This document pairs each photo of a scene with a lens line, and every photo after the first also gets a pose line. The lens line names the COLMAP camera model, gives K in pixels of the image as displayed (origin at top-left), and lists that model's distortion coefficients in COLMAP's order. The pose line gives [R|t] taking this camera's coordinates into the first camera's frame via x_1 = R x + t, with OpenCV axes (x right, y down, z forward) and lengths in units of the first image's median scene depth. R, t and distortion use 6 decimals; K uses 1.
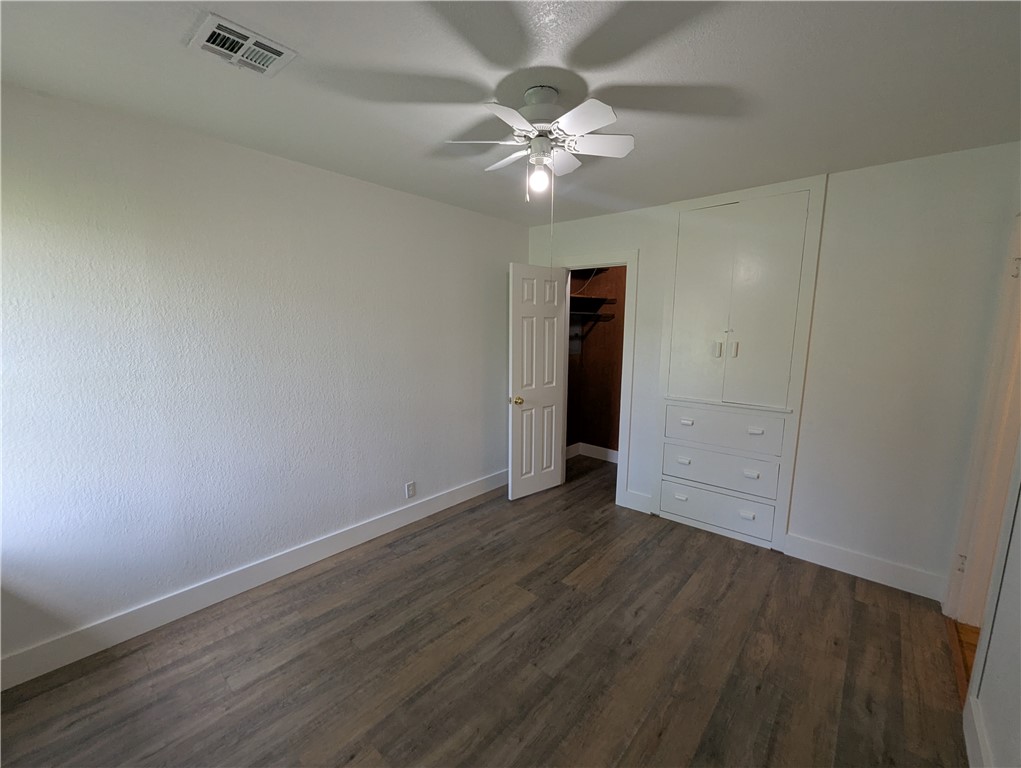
lens RADIAL K [[424.4, 0, 514.4], [0, 424.4, 387.2], [0, 0, 1]] dist [0.003974, -0.000841]
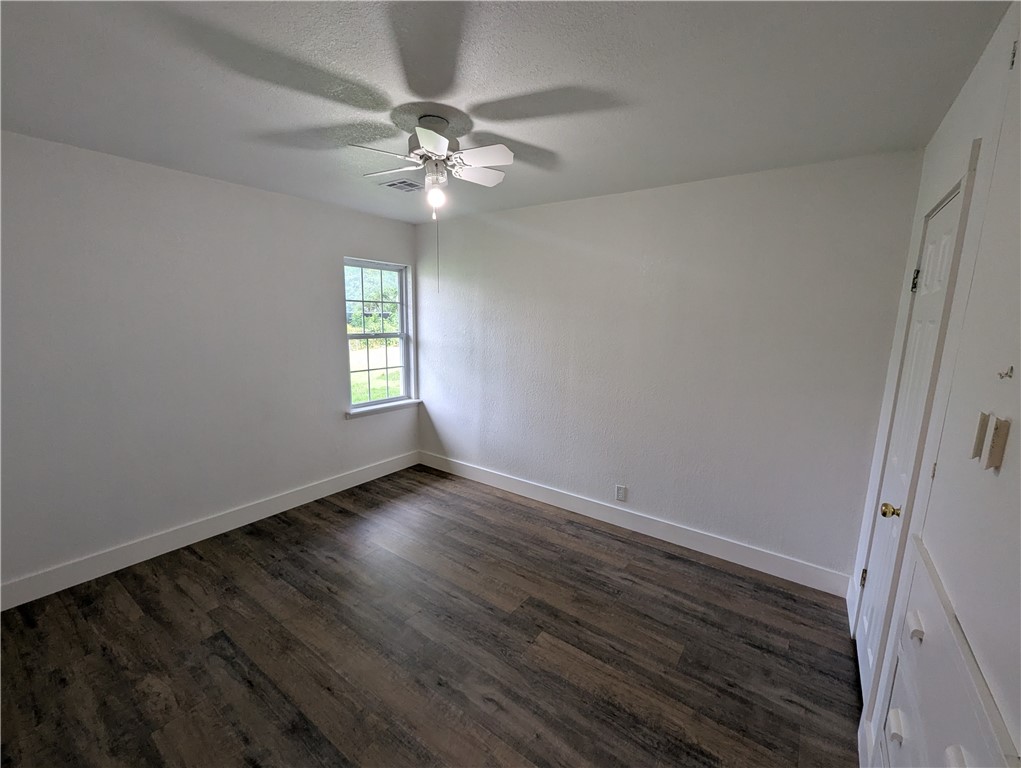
lens RADIAL K [[424.4, 0, 513.6], [0, 424.4, 387.3], [0, 0, 1]] dist [0.003974, -0.000841]
pose [[0.095148, 0.157855, -0.982867, 0.871591], [-0.166286, 0.975995, 0.140654, -0.128350], [0.981476, 0.150054, 0.119113, 0.780908]]
